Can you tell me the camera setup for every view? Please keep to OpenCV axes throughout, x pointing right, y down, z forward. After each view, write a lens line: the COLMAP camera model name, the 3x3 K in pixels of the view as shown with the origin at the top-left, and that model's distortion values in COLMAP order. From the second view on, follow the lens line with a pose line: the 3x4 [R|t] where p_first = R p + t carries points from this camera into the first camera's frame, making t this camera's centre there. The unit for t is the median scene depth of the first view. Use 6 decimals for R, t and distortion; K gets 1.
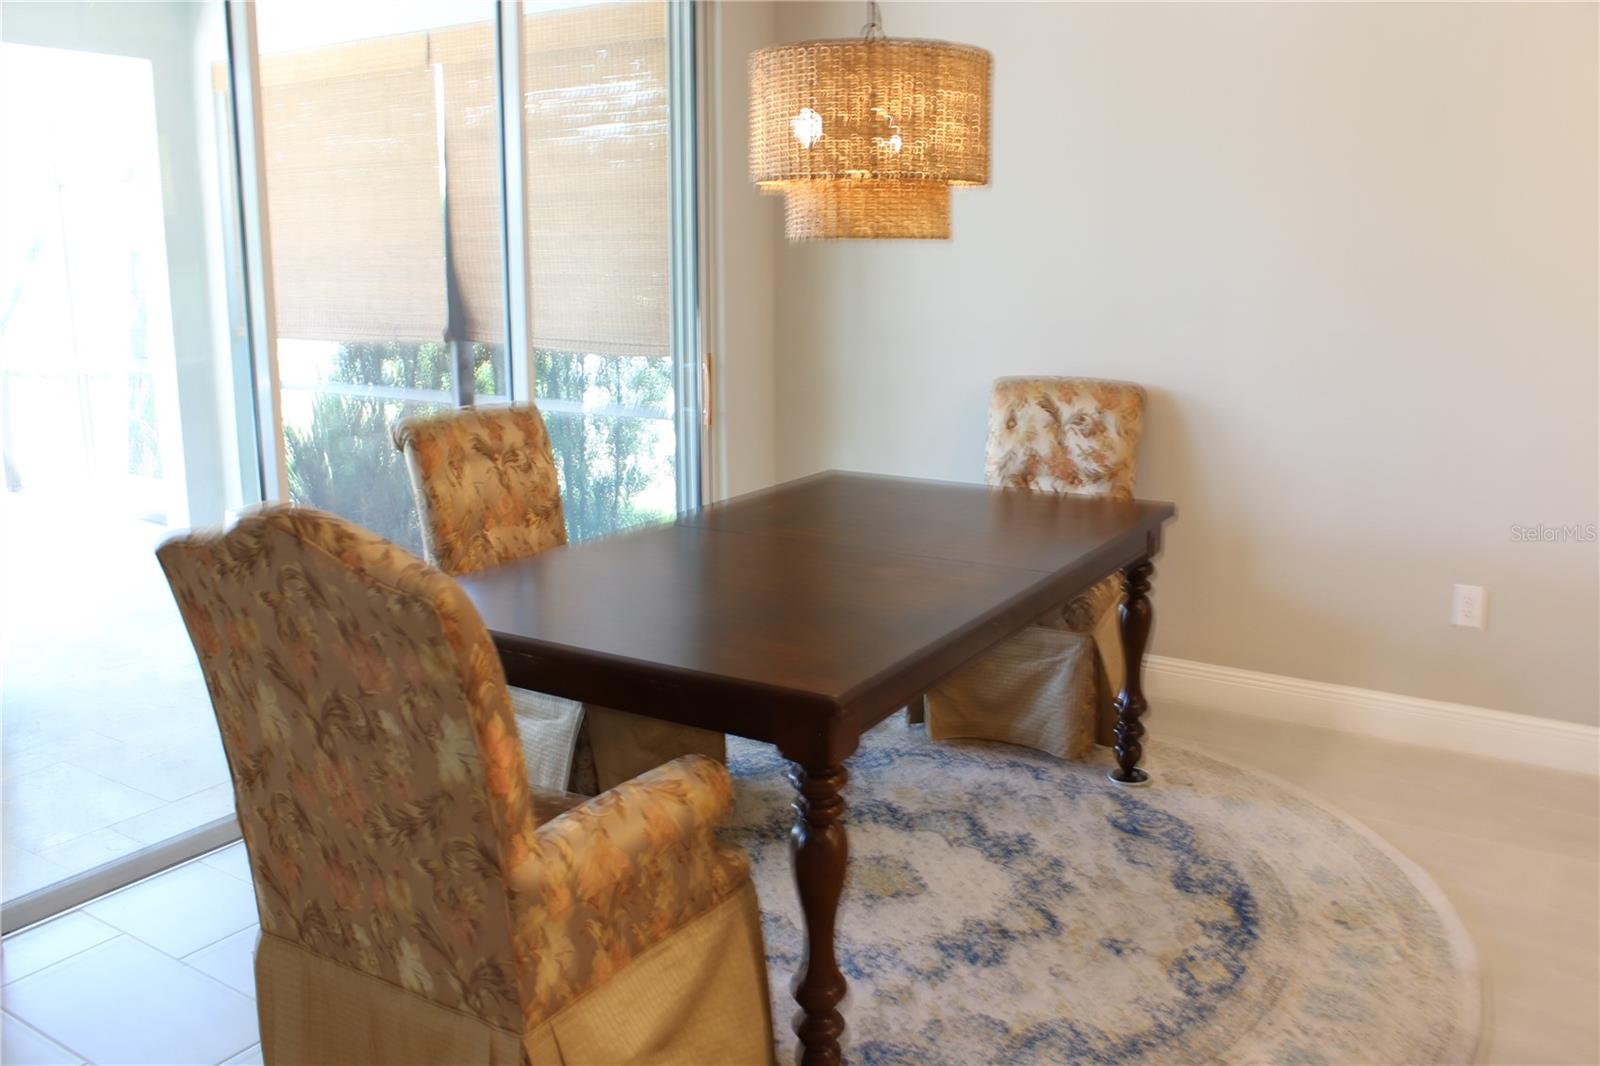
lens RADIAL K [[1331.4, 0, 802.1], [0, 1331.4, 530.9], [0, 0, 1]] dist [-0.134304, 0.098441]
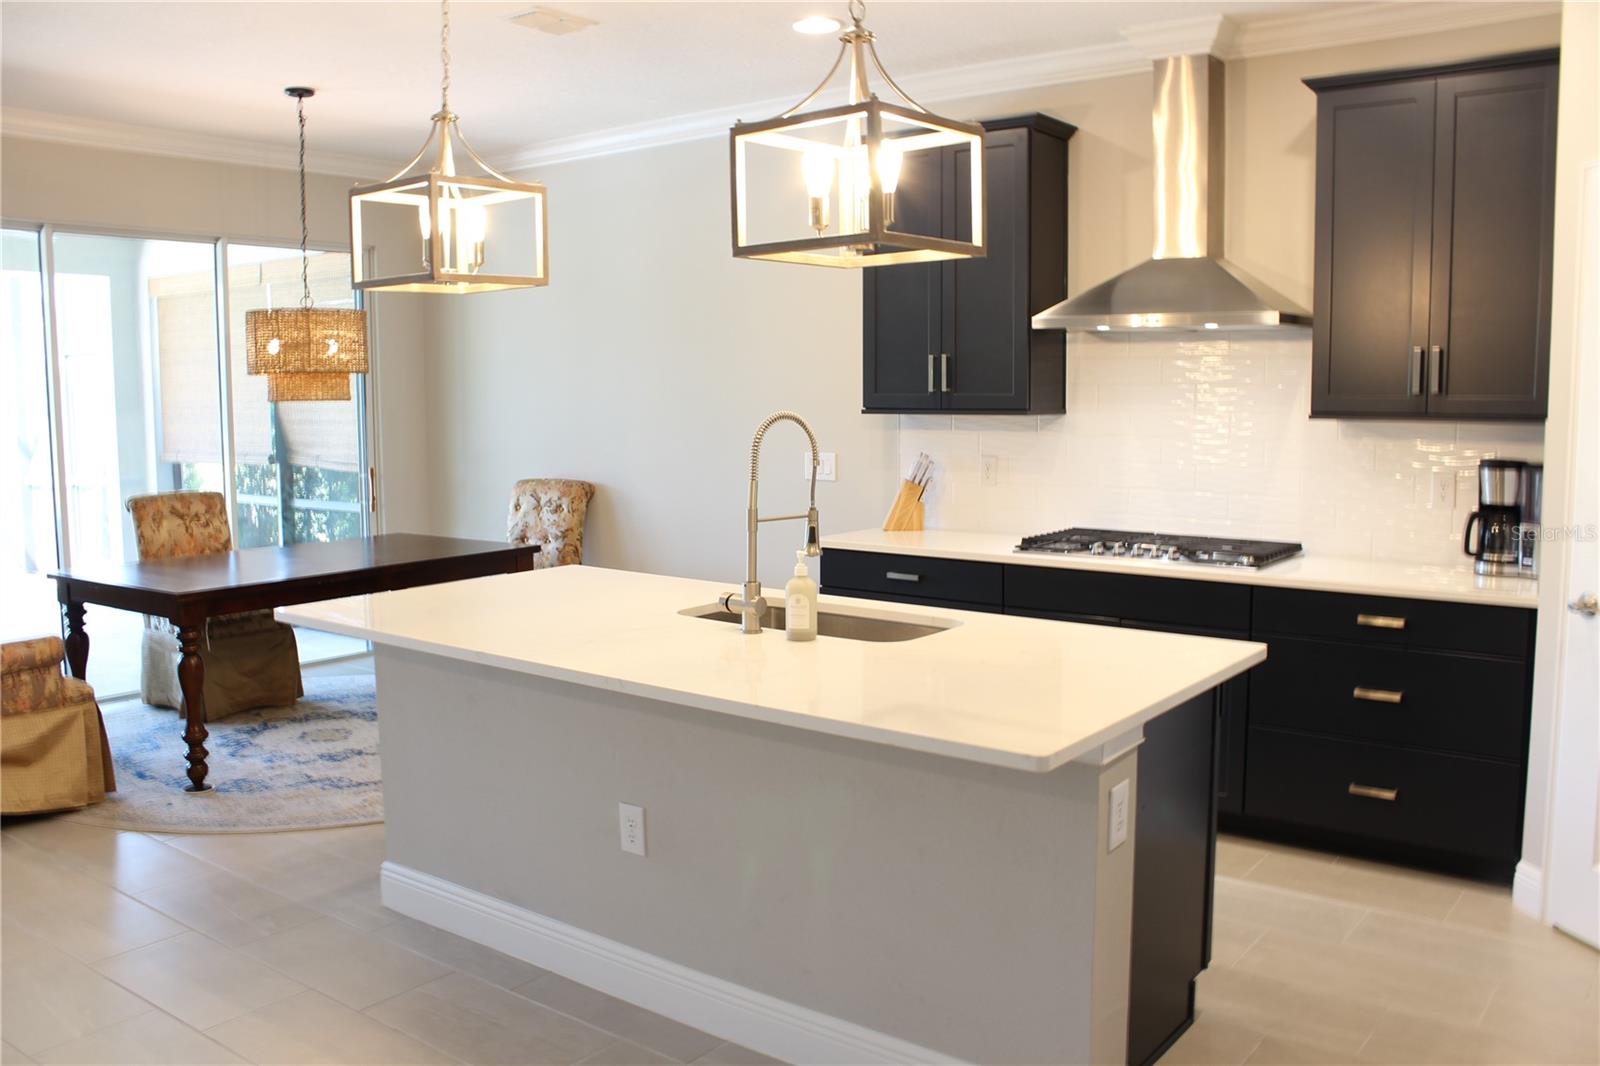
lens RADIAL K [[1331.4, 0, 790.5], [0, 1331.4, 535.6], [0, 0, 1]] dist [-0.134304, 0.098441]
pose [[0.995887, 0.003693, -0.090526, 0.758756], [-0.013179, 0.994447, -0.104412, 0.143898], [0.089638, 0.105175, 0.990406, -0.698099]]
